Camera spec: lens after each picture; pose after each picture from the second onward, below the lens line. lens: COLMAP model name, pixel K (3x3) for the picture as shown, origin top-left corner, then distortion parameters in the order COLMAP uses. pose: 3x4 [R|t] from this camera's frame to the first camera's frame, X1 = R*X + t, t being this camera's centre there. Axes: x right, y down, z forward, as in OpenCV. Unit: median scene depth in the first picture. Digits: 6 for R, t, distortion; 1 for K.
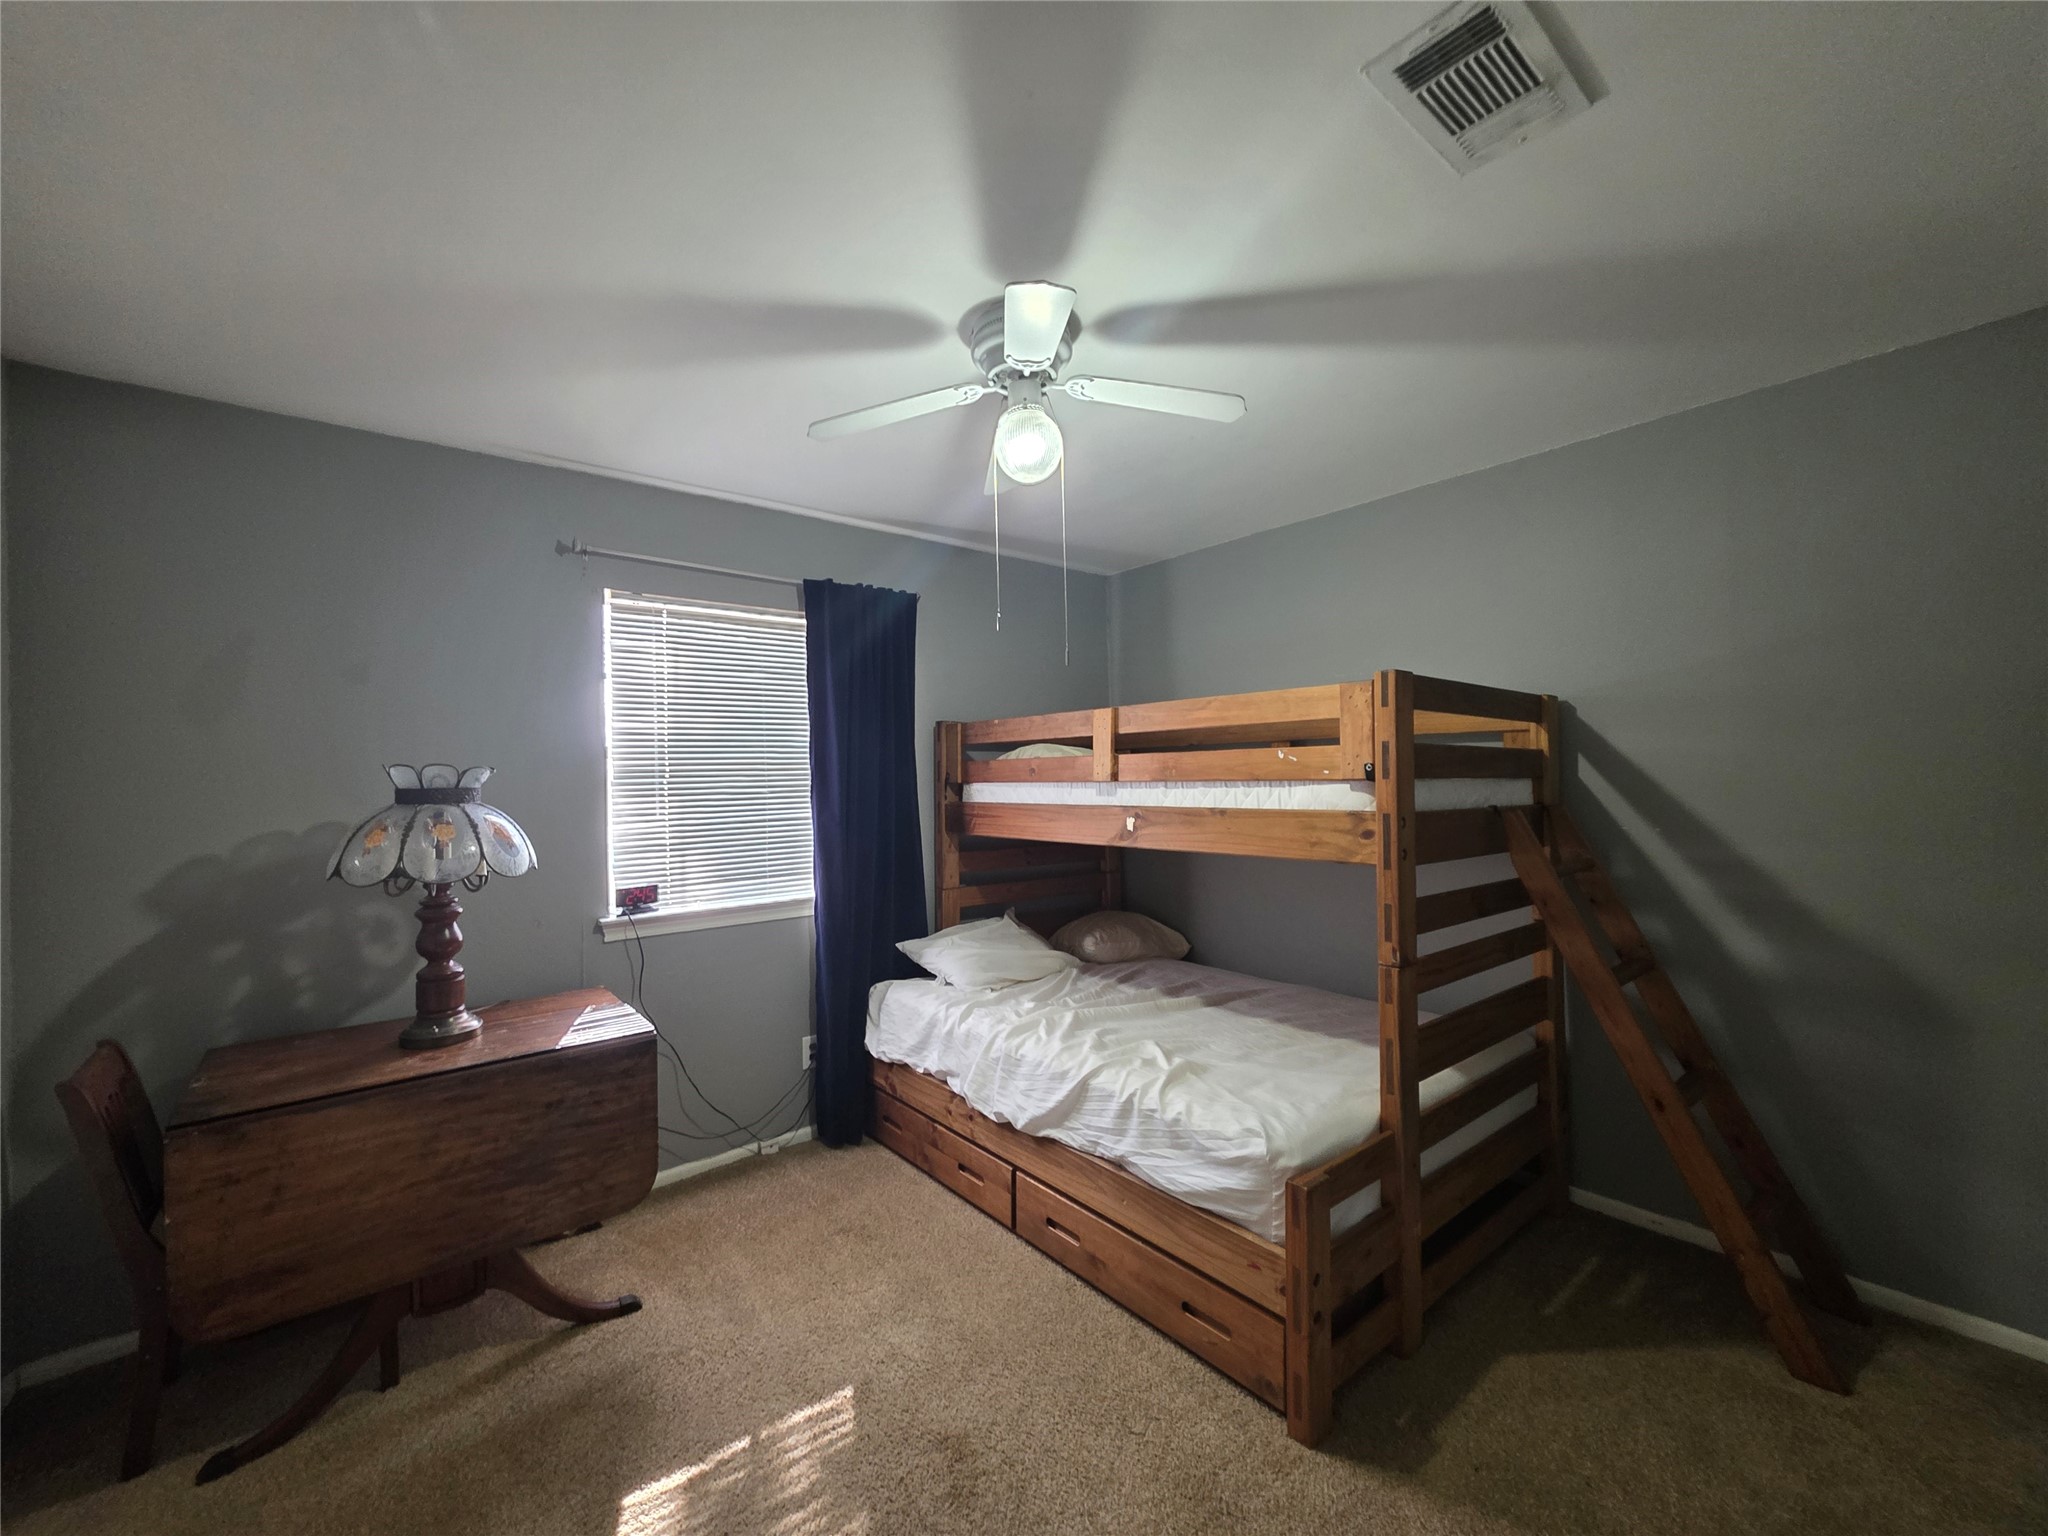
lens RADIAL K [[827.8, 0, 1012.5], [0, 827.8, 772.0], [0, 0, 1]] dist [0.005583, -0.000107]
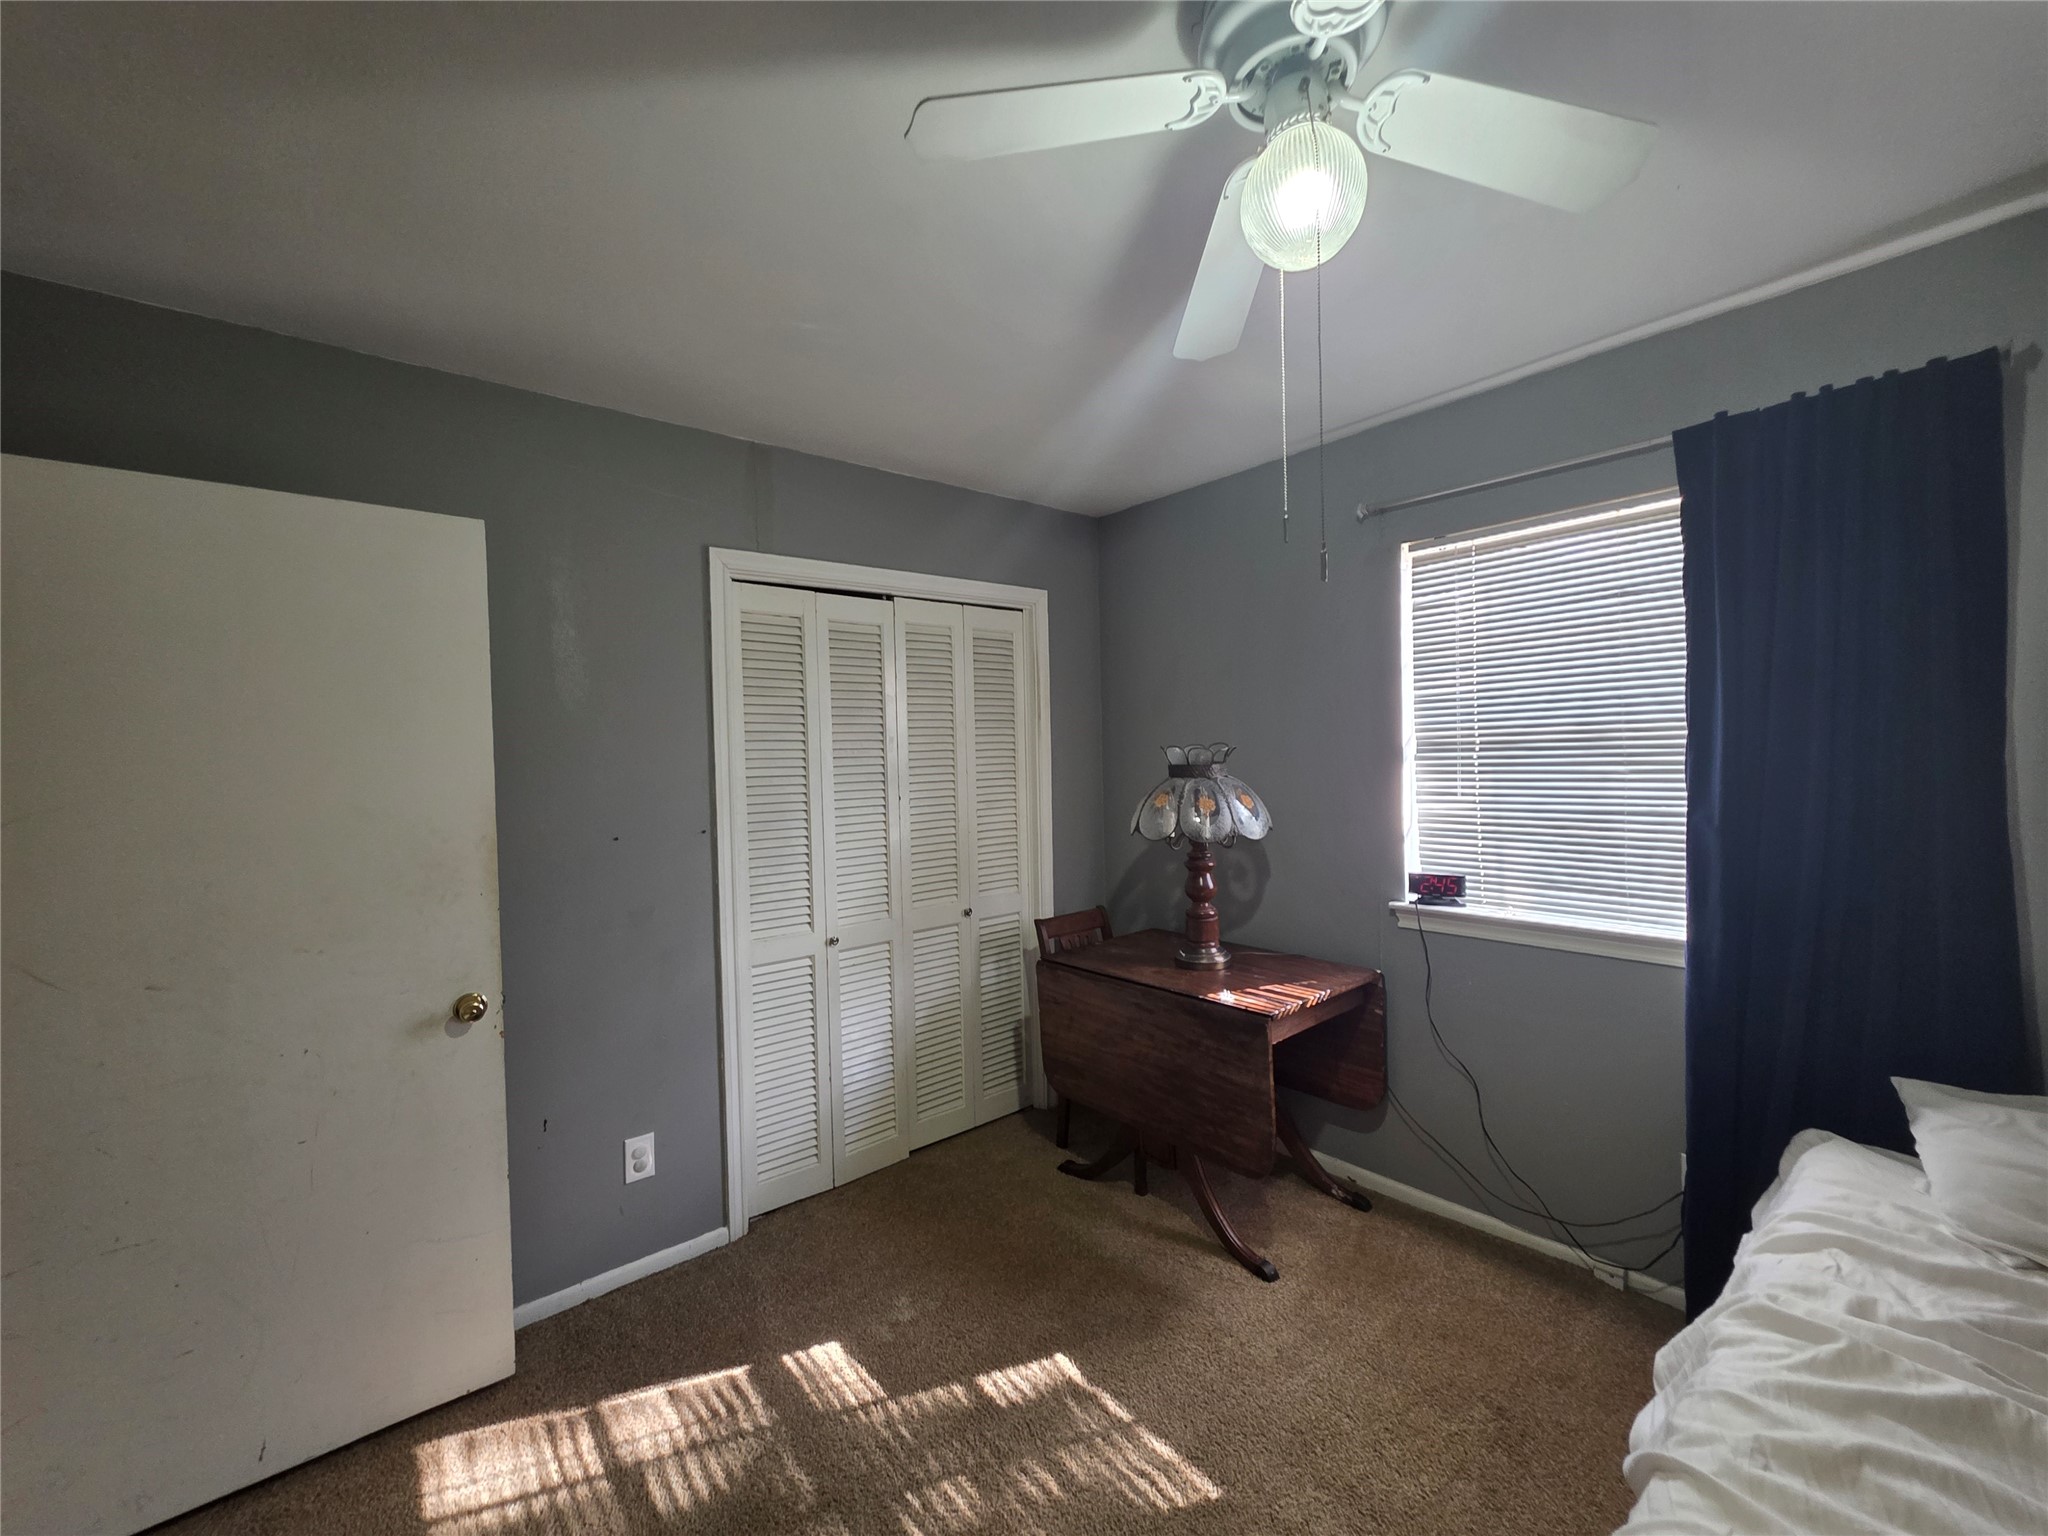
lens RADIAL K [[827.8, 0, 1011.9], [0, 827.8, 769.9], [0, 0, 1]] dist [0.005583, -0.000107]
pose [[0.019220, 0.039214, -0.999046, 0.488999], [0.035708, 0.998566, 0.039882, -0.028453], [0.999177, -0.036440, 0.017792, 0.631435]]
